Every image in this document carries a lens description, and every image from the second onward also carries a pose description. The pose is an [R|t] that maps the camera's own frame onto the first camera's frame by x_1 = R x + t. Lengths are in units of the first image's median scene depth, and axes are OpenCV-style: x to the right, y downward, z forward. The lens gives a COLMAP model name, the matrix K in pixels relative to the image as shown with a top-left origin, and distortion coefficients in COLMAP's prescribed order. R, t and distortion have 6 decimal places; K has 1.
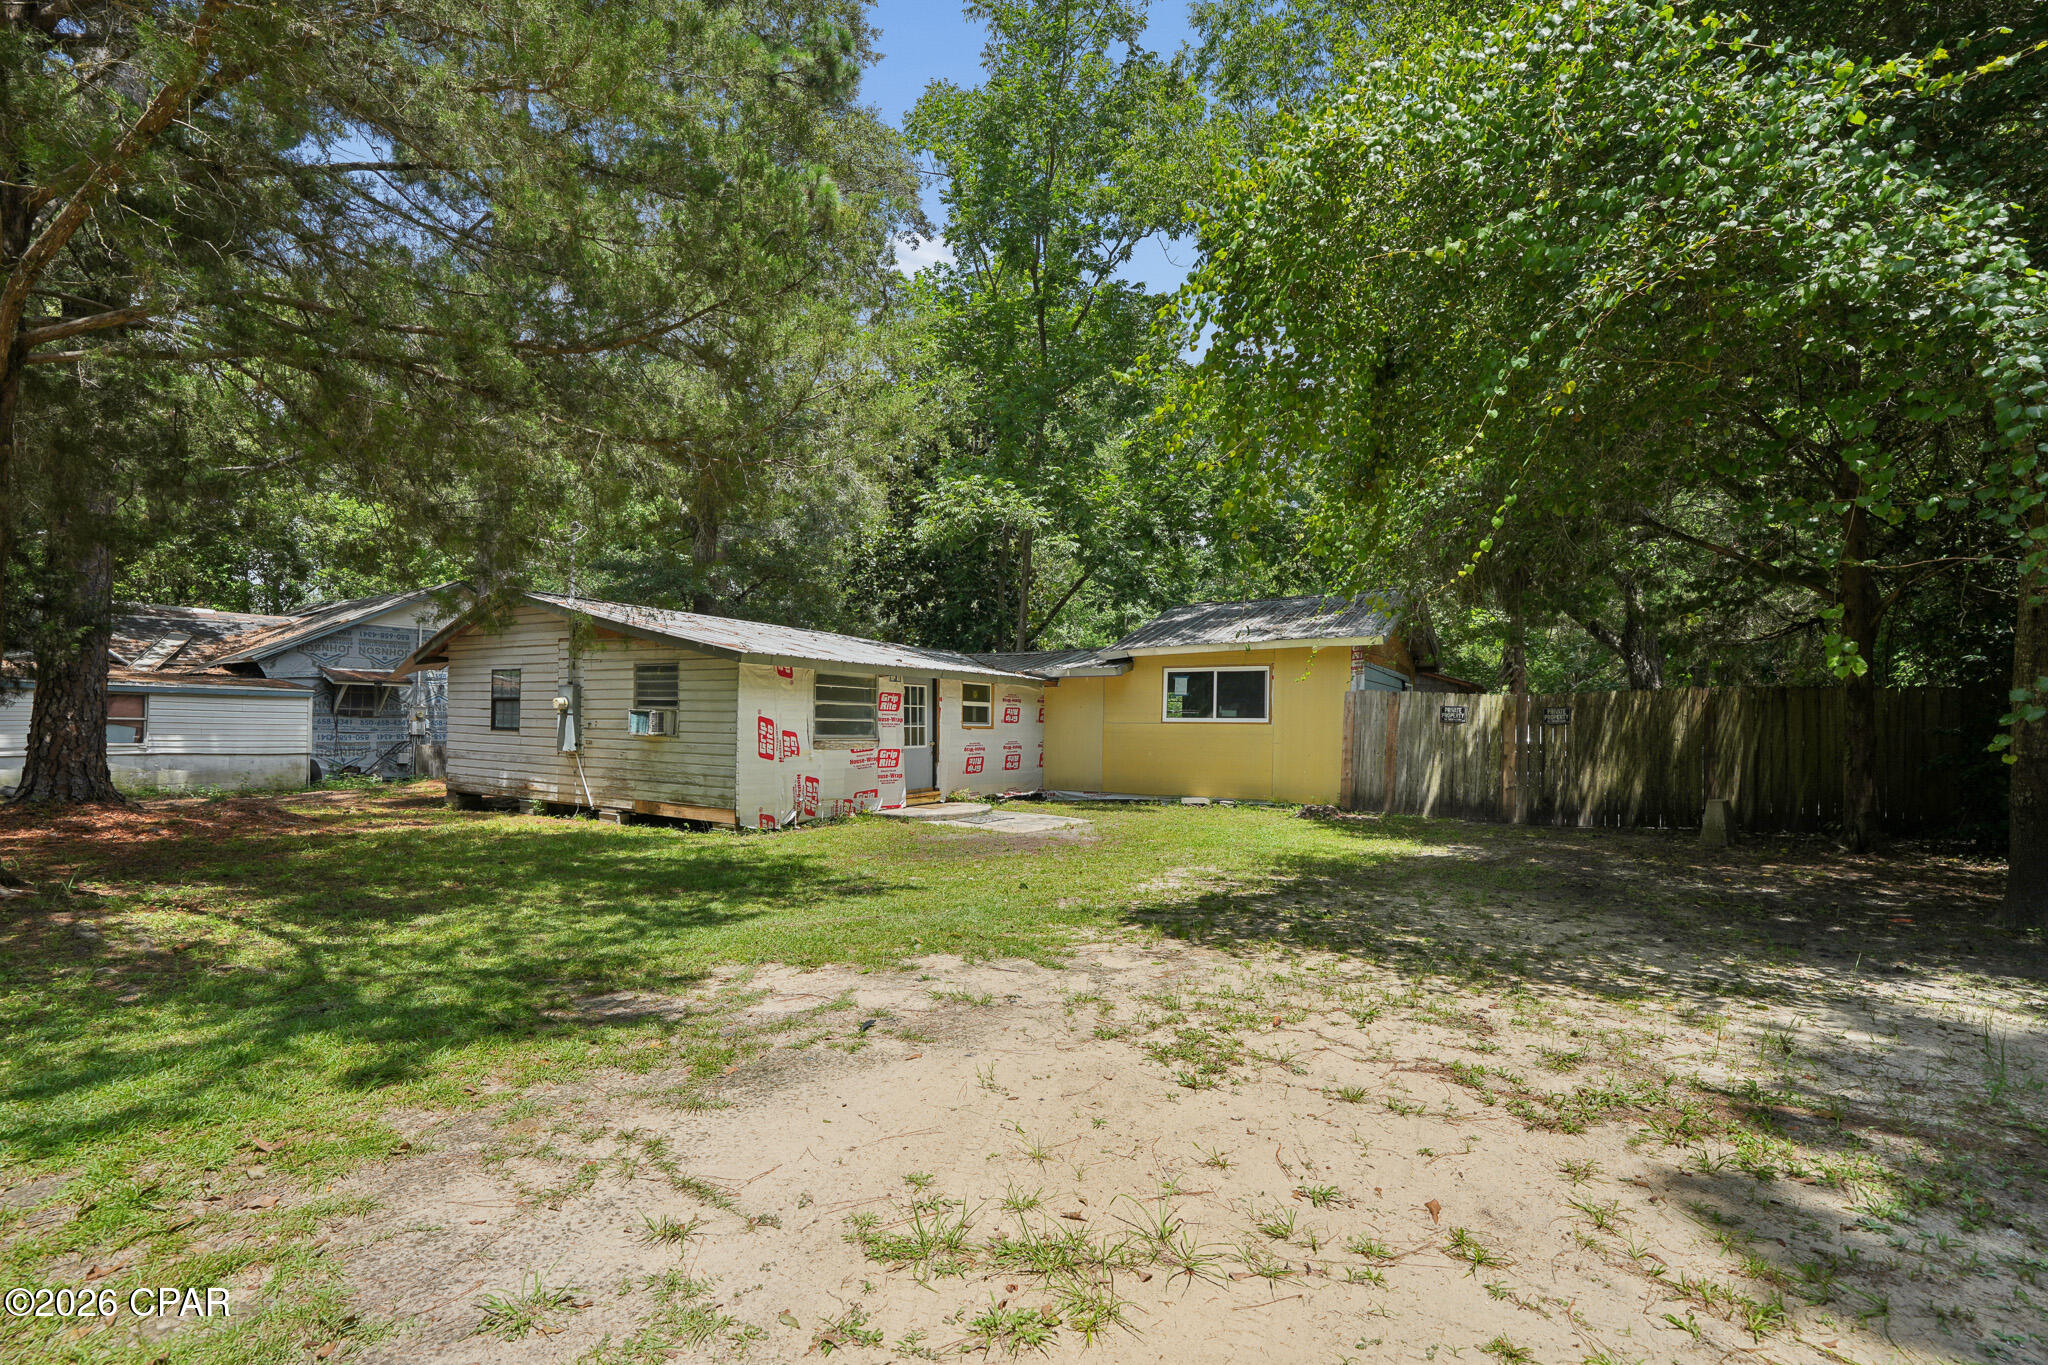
lens RADIAL K [[943.5, 0, 1009.3], [0, 943.5, 670.1], [0, 0, 1]] dist [-0.067869, 0.025261]
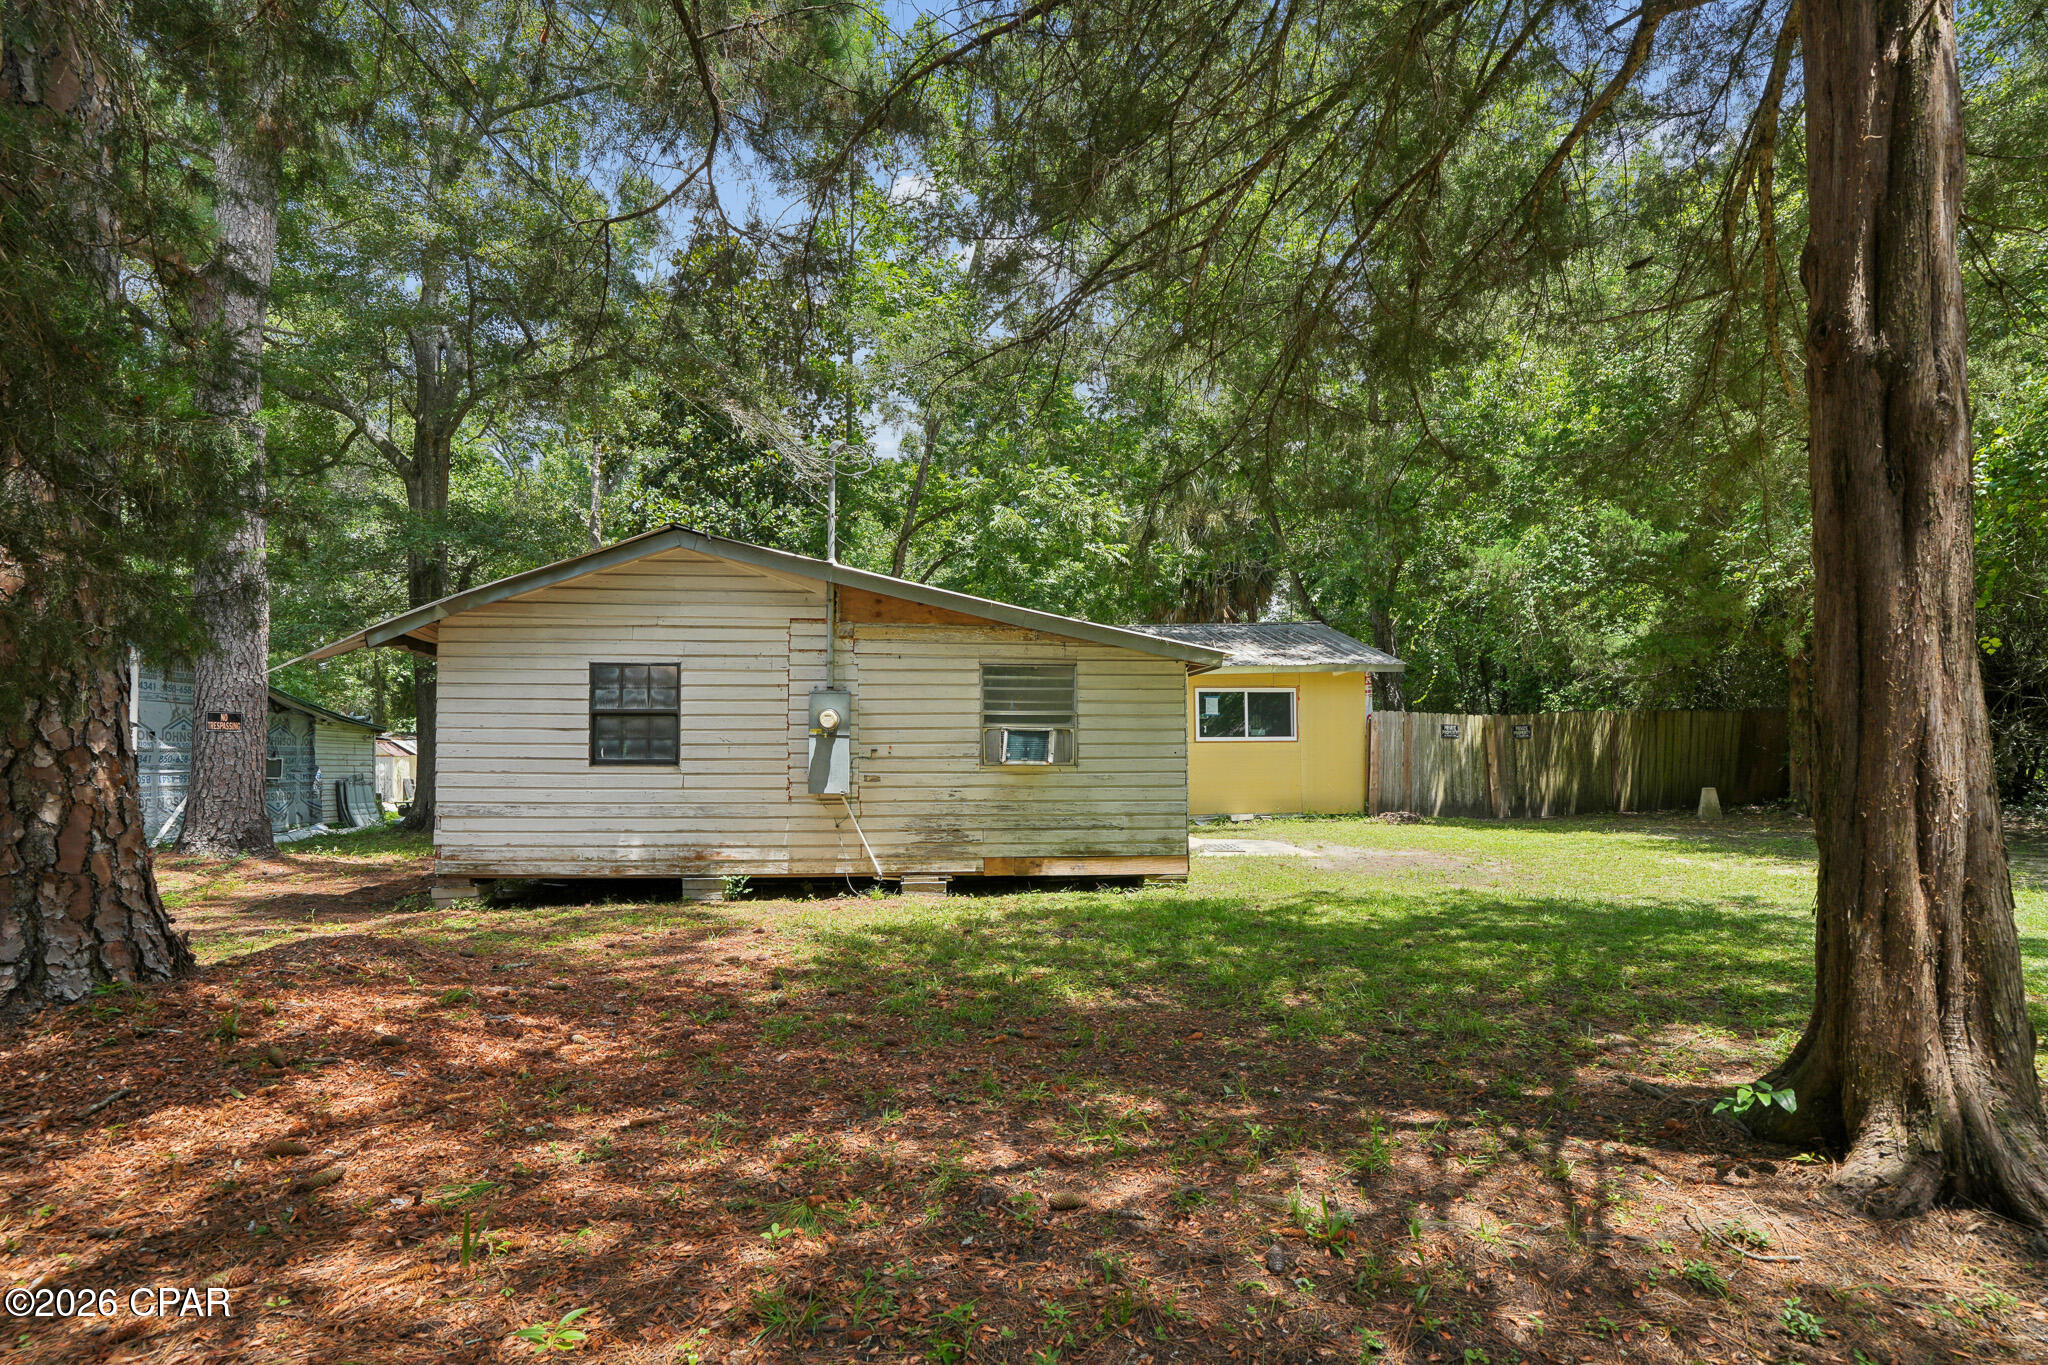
lens RADIAL K [[962.3, 0, 1024.6], [0, 962.3, 711.3], [0, 0, 1]] dist [-0.069102, 0.027051]
pose [[0.800729, 0.009428, 0.598952, -0.721046], [-0.020084, 0.999737, 0.011114, 0.018718], [-0.598690, -0.020929, 0.800708, 0.364698]]
